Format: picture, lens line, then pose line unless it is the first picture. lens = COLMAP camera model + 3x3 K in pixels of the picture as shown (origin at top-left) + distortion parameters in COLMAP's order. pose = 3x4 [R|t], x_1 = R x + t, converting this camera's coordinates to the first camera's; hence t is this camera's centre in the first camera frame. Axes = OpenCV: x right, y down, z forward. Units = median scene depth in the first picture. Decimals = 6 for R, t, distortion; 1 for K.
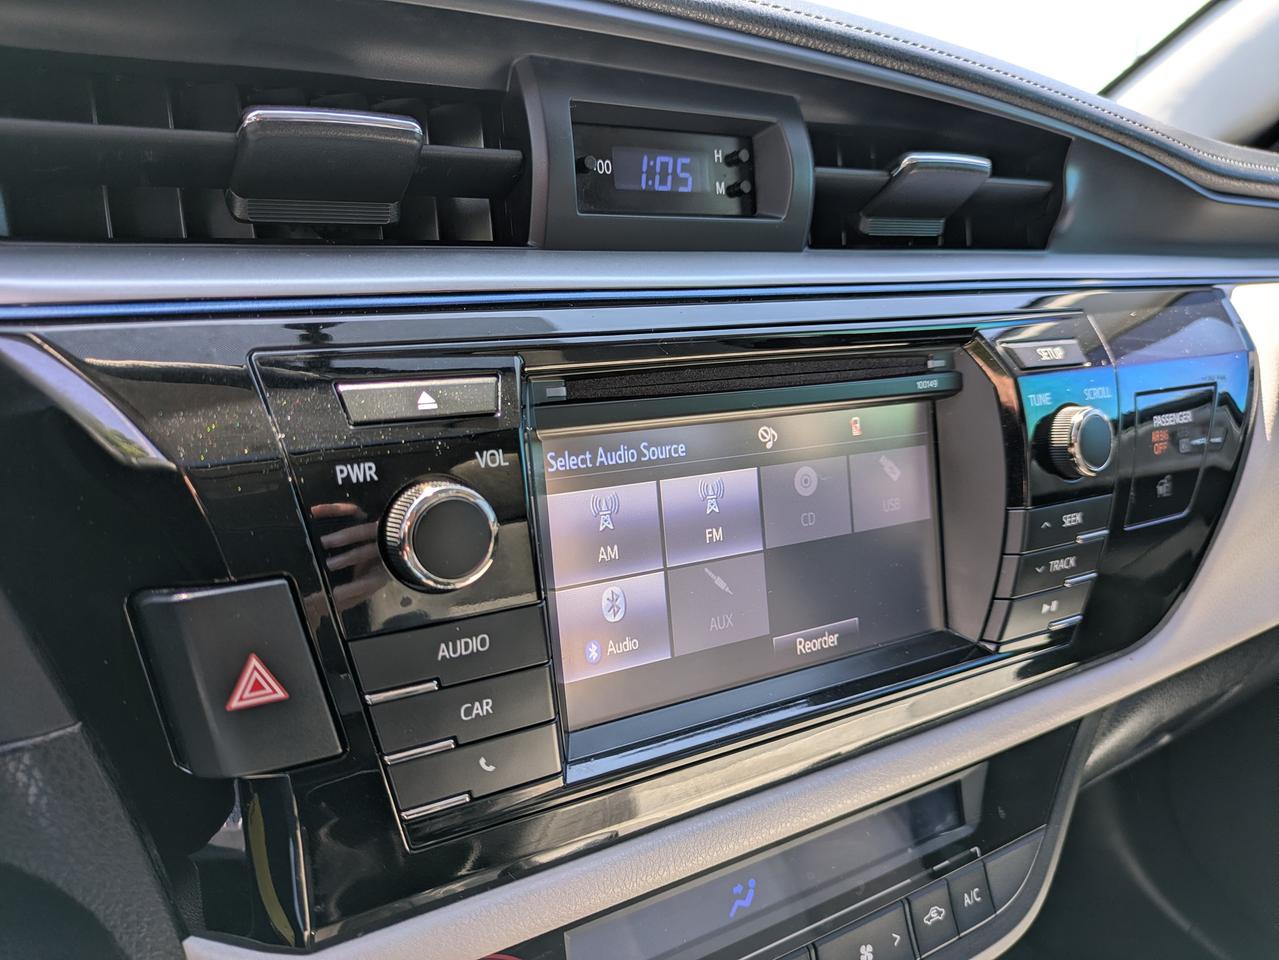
lens RADIAL K [[1009.0, 0, 661.3], [0, 1009.0, 477.4], [0, 0, 1]] dist [0.013196, -0.043601]
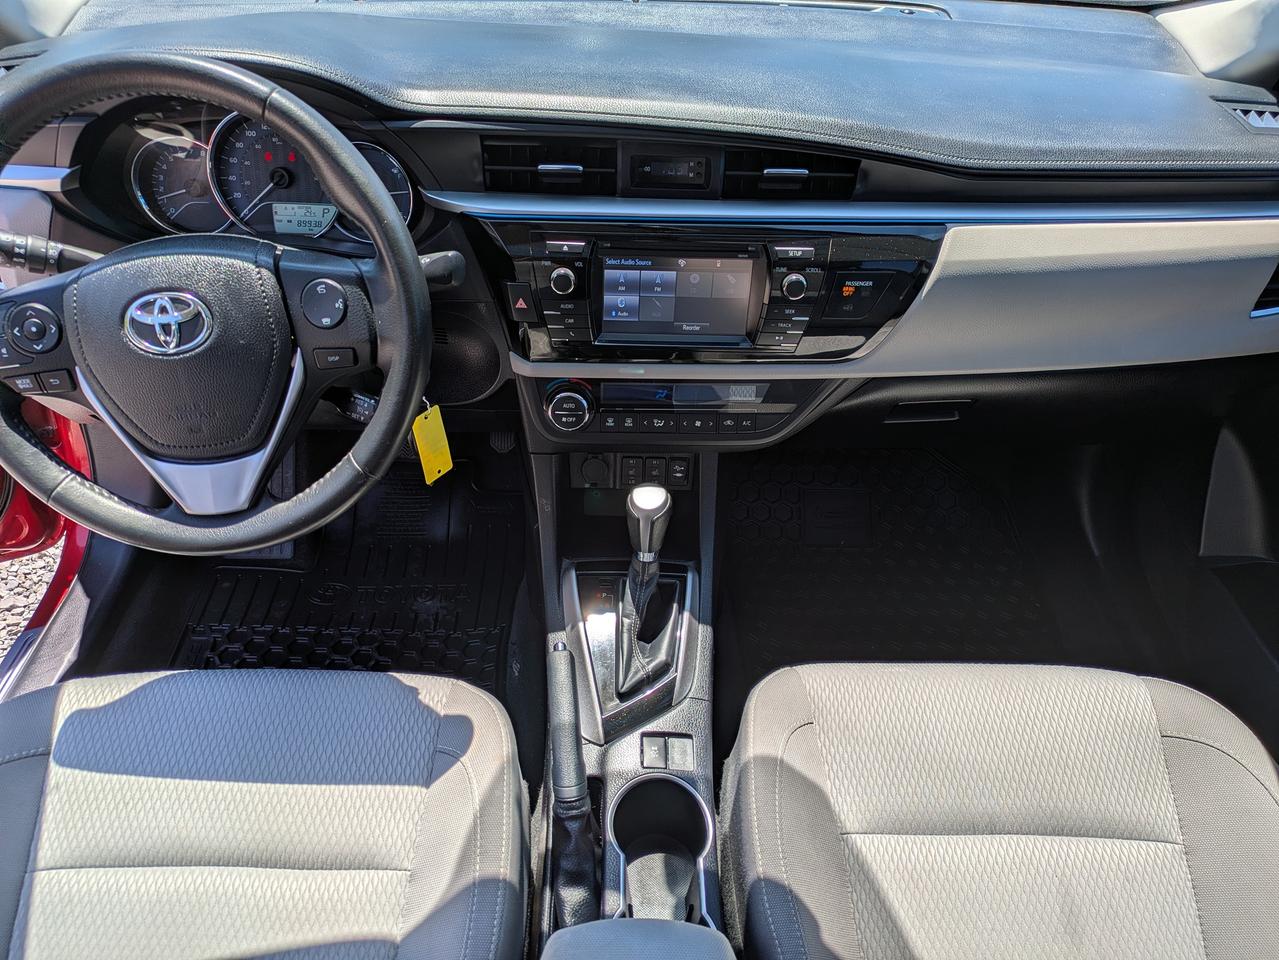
lens RADIAL K [[906.9, 0, 639.5], [0, 906.9, 480.0], [0, 0, 1]] dist [-0.004359, -0.002792]
pose [[0.854907, 0.342291, -0.389835, 1.312274], [-0.143836, 0.878374, 0.455818, -0.708369], [0.498444, -0.333610, 0.800162, -1.570955]]
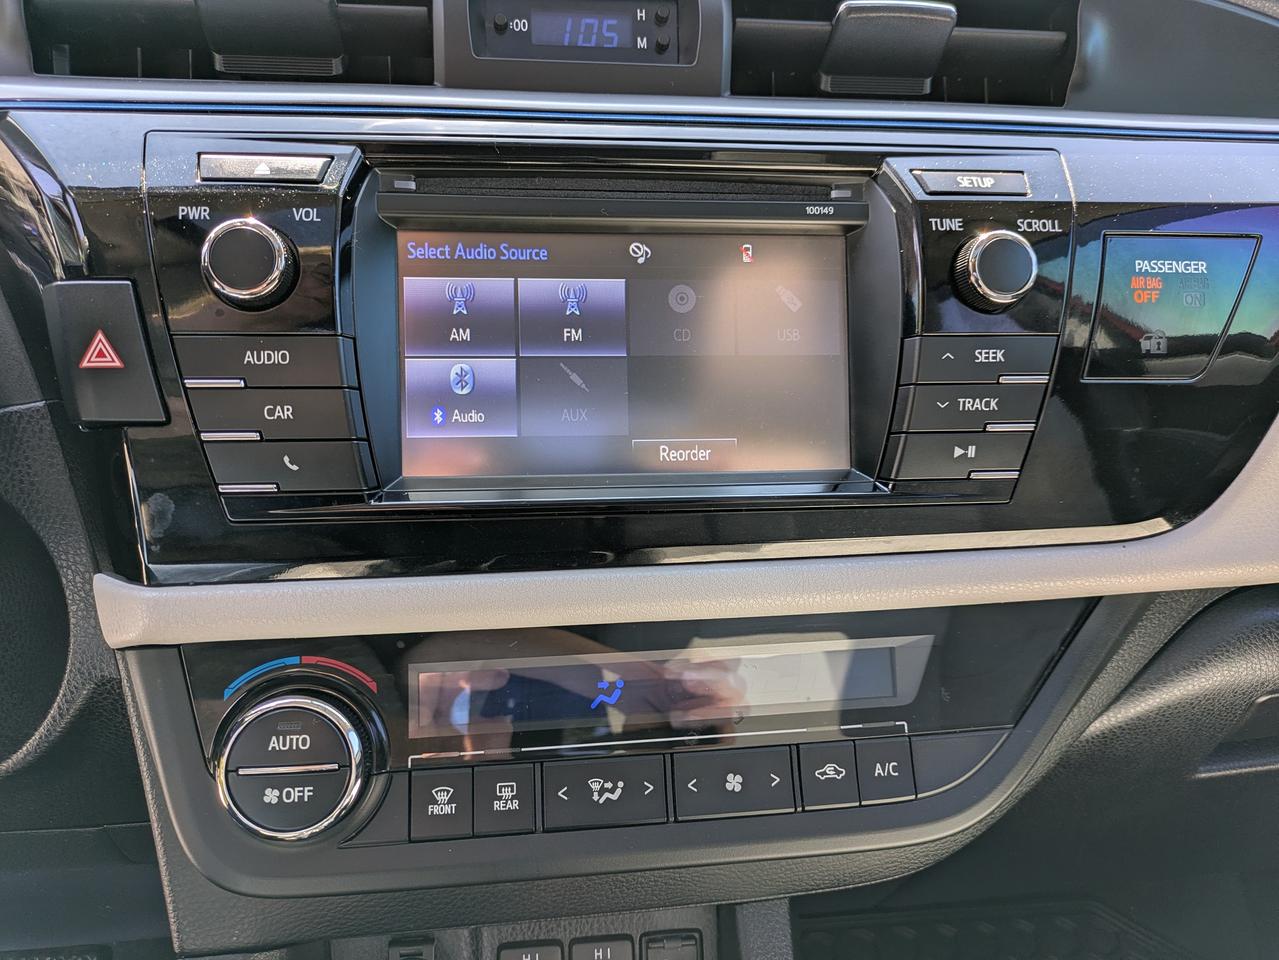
lens RADIAL K [[1006.9, 0, 639.5], [0, 1006.9, 480.0], [0, 0, 1]] dist [0.000357, -0.006263]
pose [[0.909155, 0.054344, -0.412896, 0.542064], [-0.082722, 0.995259, -0.051154, 0.247460], [0.408159, 0.080663, 0.909340, 0.038438]]
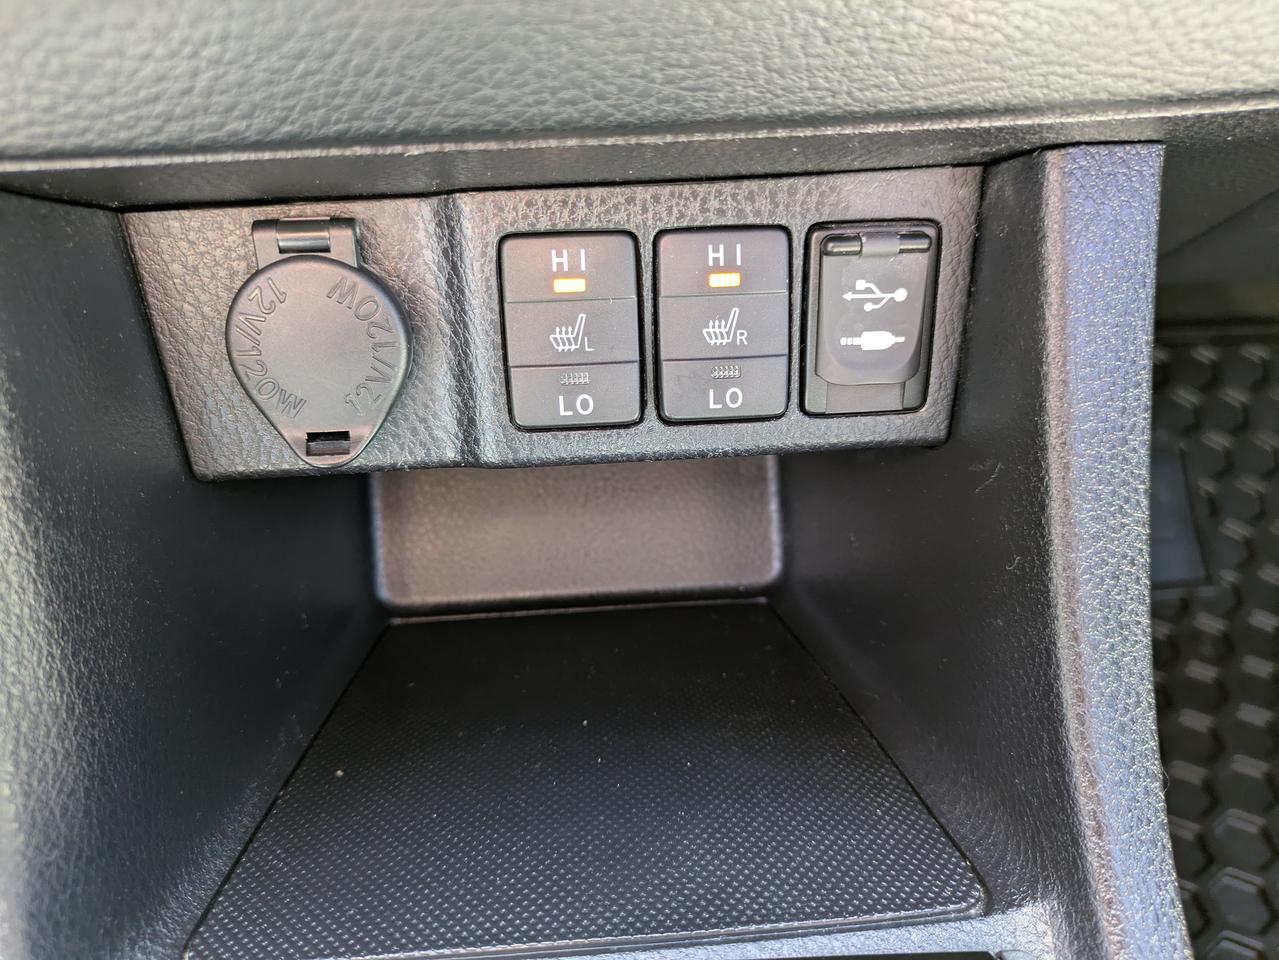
lens RADIAL K [[1019.8, 0, 639.5], [0, 1019.8, 480.0], [0, 0, 1]] dist [-0.005738, -0.008058]
pose [[0.886647, 0.267168, -0.377463, 0.245250], [-0.081115, 0.893425, 0.441828, 0.605993], [0.455277, -0.361128, 0.813824, 0.623575]]
